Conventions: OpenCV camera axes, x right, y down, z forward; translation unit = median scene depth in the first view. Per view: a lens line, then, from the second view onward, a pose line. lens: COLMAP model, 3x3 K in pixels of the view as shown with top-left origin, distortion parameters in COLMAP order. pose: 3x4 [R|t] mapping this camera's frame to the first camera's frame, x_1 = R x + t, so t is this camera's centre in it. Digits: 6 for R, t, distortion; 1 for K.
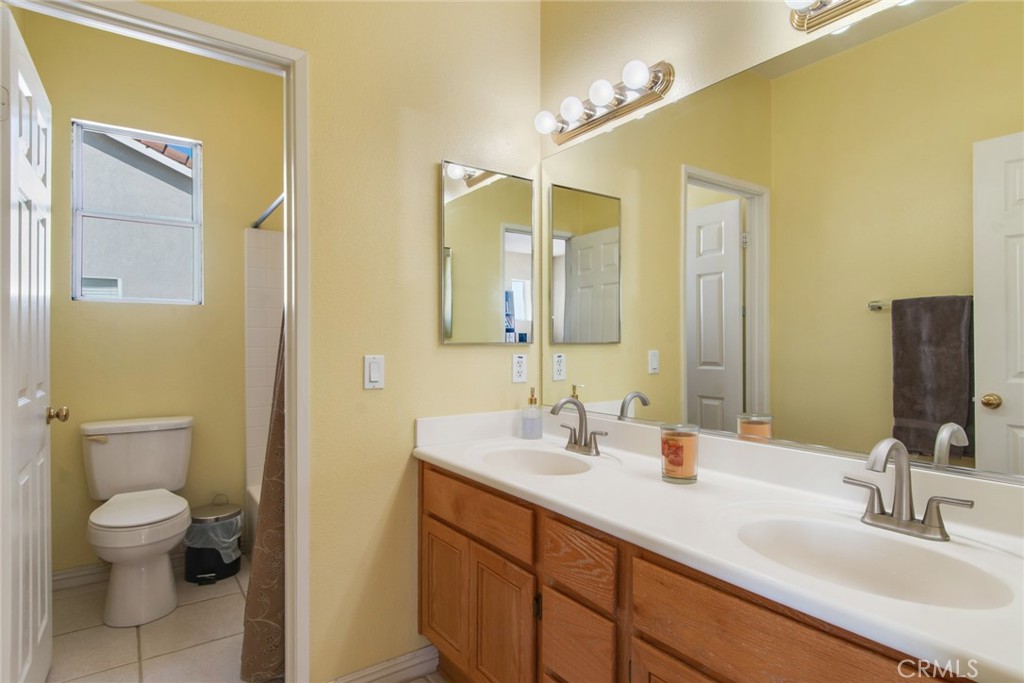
lens RADIAL K [[553.9, 0, 513.1], [0, 553.9, 341.6], [0, 0, 1]] dist [0.002620, -0.002262]
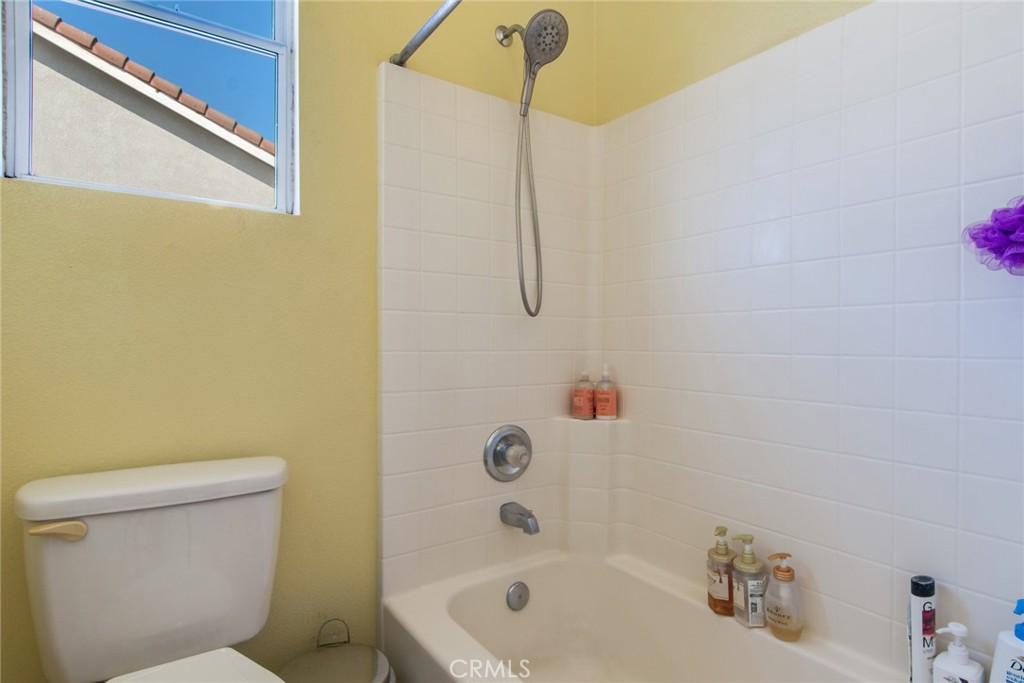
lens RADIAL K [[553.9, 0, 510.8], [0, 553.9, 335.9], [0, 0, 1]] dist [0.002620, -0.002262]
pose [[0.999973, -0.000604, -0.007338, -0.365693], [0.000545, 0.999968, -0.007990, 0.037433], [0.007342, 0.007985, 0.999941, 0.519390]]
